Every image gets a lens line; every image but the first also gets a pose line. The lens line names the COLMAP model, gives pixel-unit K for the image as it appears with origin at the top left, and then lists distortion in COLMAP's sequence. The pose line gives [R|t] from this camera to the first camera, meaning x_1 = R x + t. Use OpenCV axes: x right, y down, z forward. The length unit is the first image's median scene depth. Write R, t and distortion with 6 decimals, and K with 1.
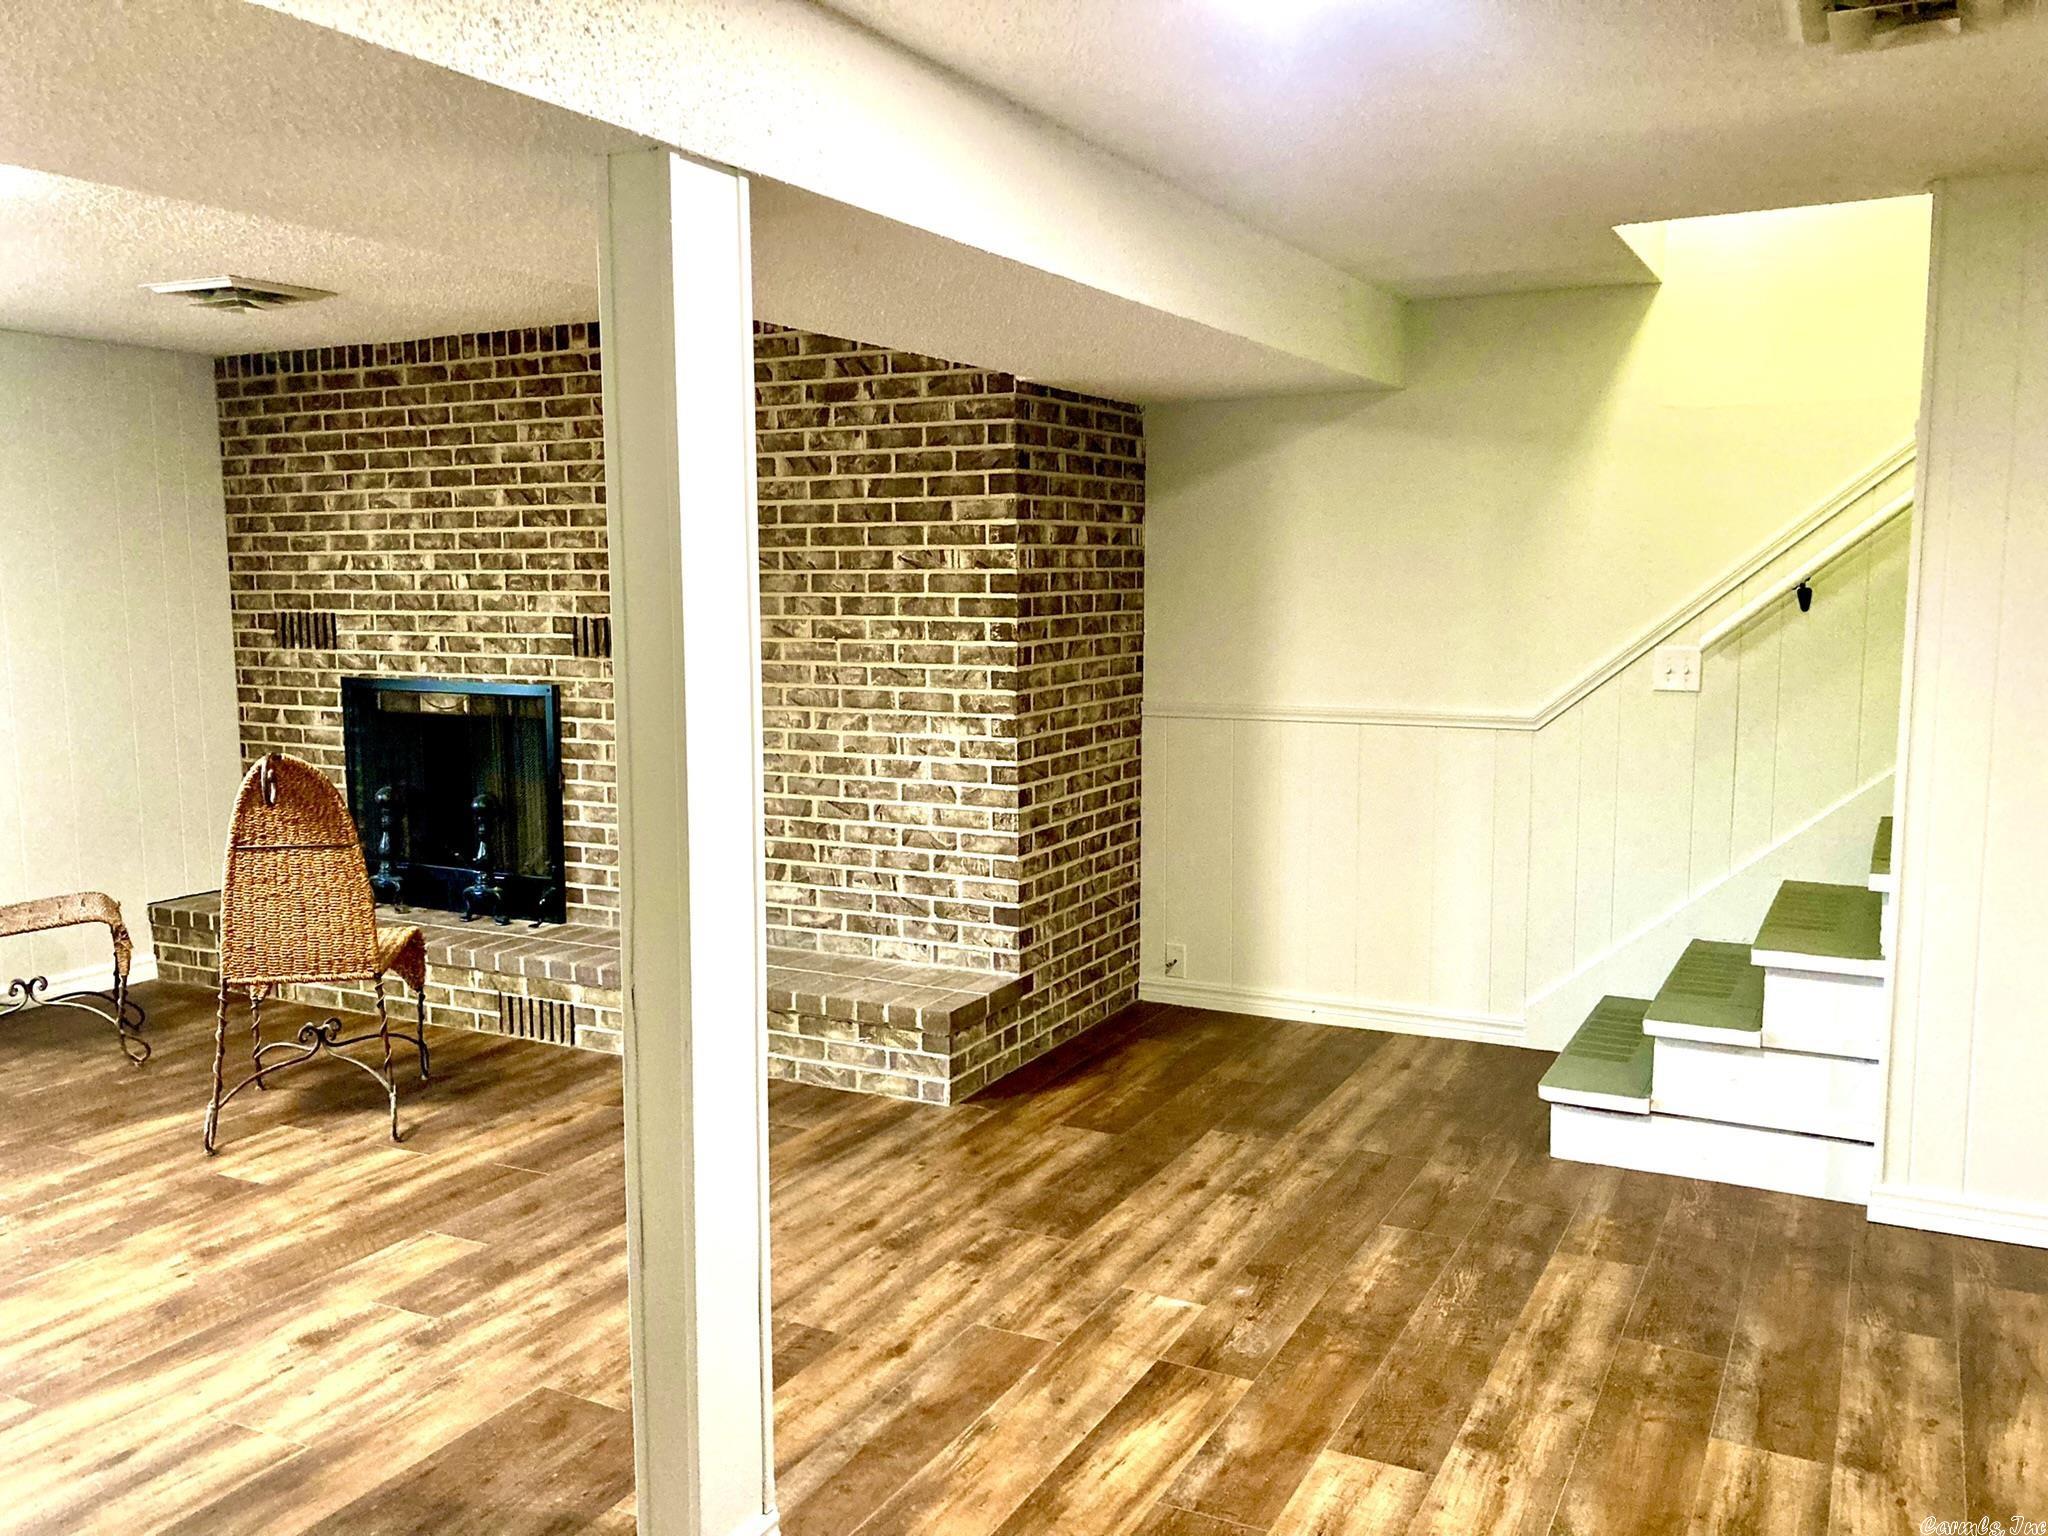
lens RADIAL K [[1671.5, 0, 1033.8], [0, 1671.5, 757.2], [0, 0, 1]] dist [0.046148, -0.051982]
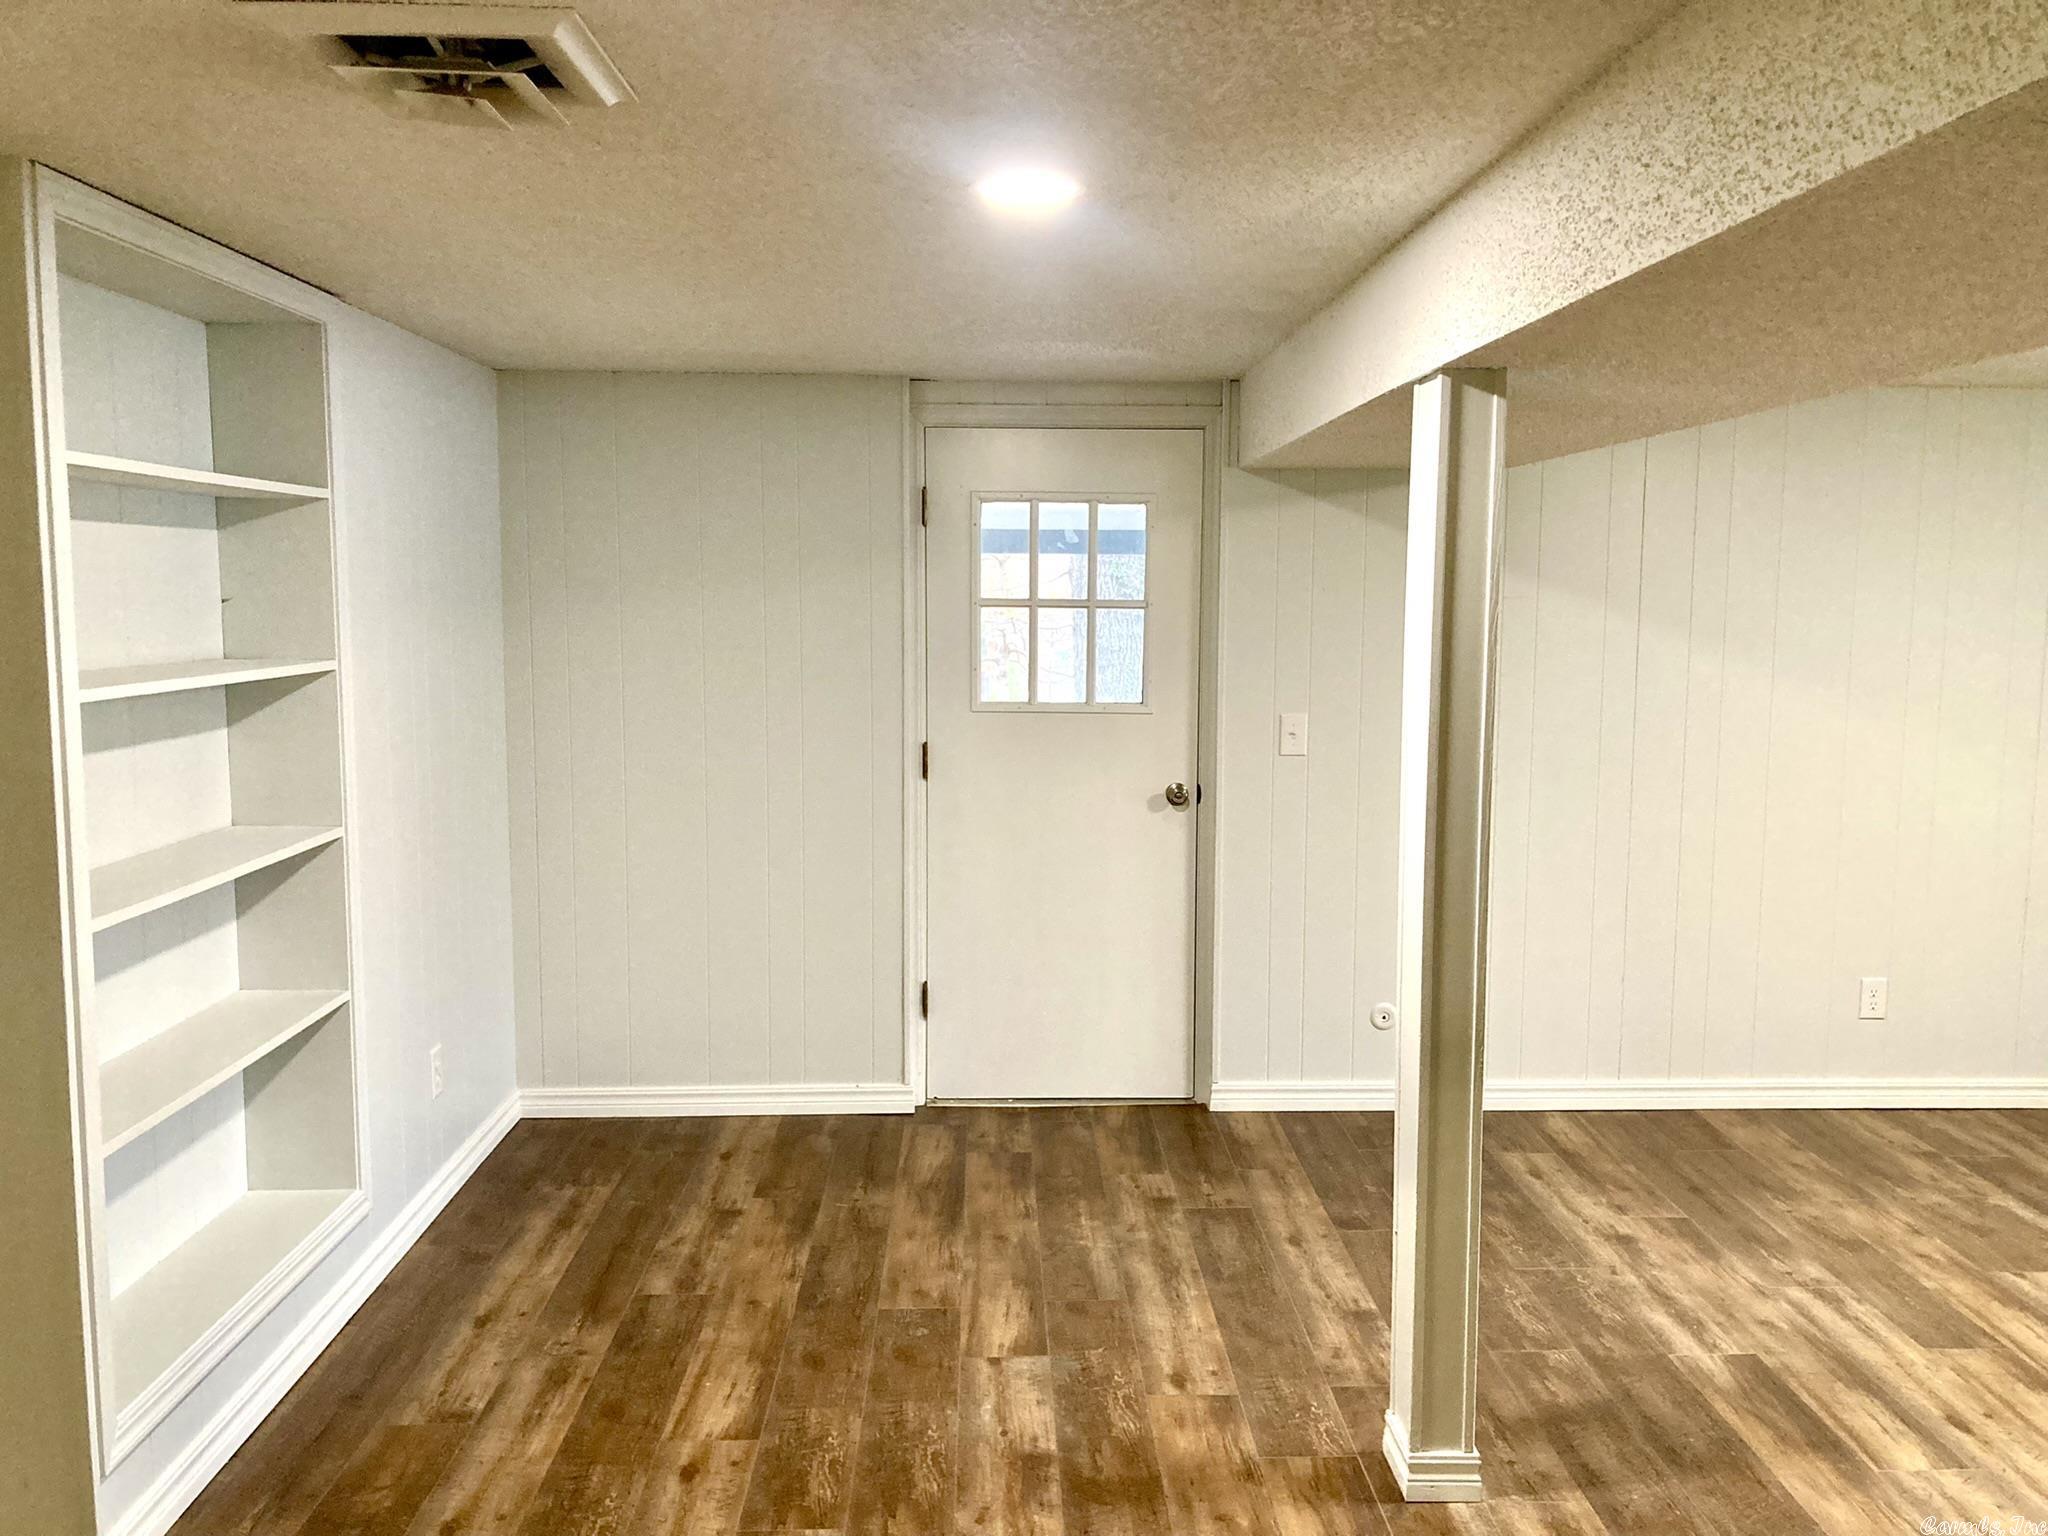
lens RADIAL K [[1671.5, 0, 1037.6], [0, 1671.5, 768.7], [0, 0, 1]] dist [0.046148, -0.051982]
pose [[-0.871374, 0.053955, -0.487644, 0.425349], [-0.057096, 0.976029, 0.210017, -0.182230], [0.487286, 0.210846, -0.847406, 1.181761]]
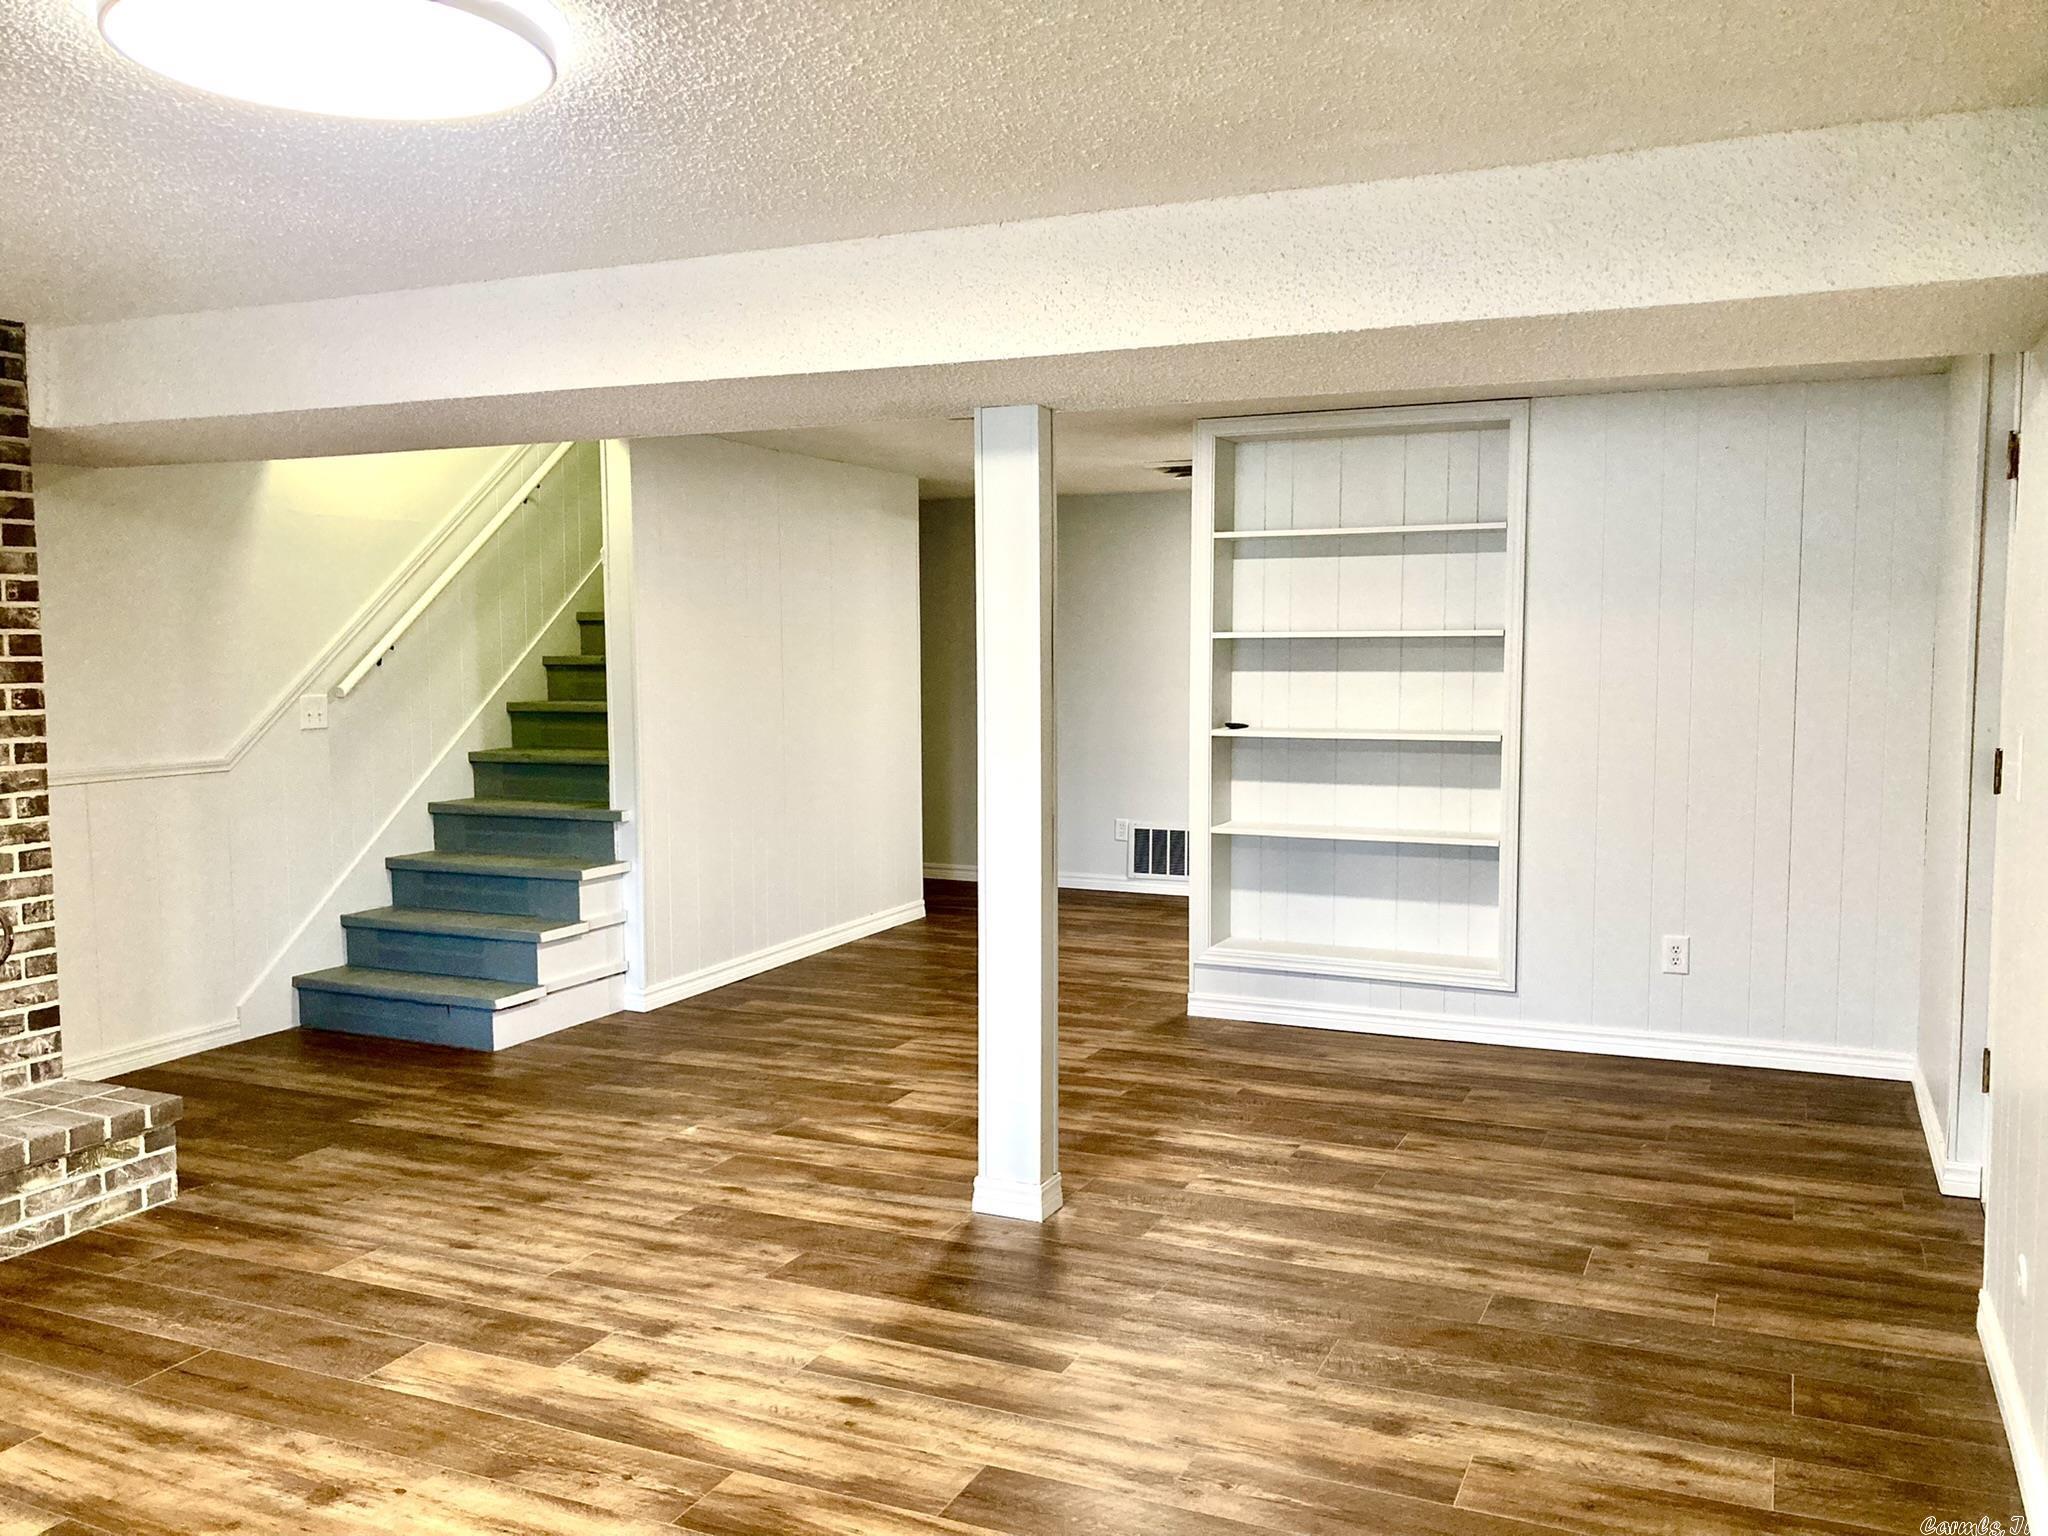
lens RADIAL K [[1671.5, 0, 1030.2], [0, 1671.5, 772.5], [0, 0, 1]] dist [0.046148, -0.051982]
pose [[-0.051678, -0.072286, 0.996044, -1.215394], [0.118847, 0.989844, 0.078002, -0.054653], [-0.991567, 0.122408, -0.042562, 0.653777]]
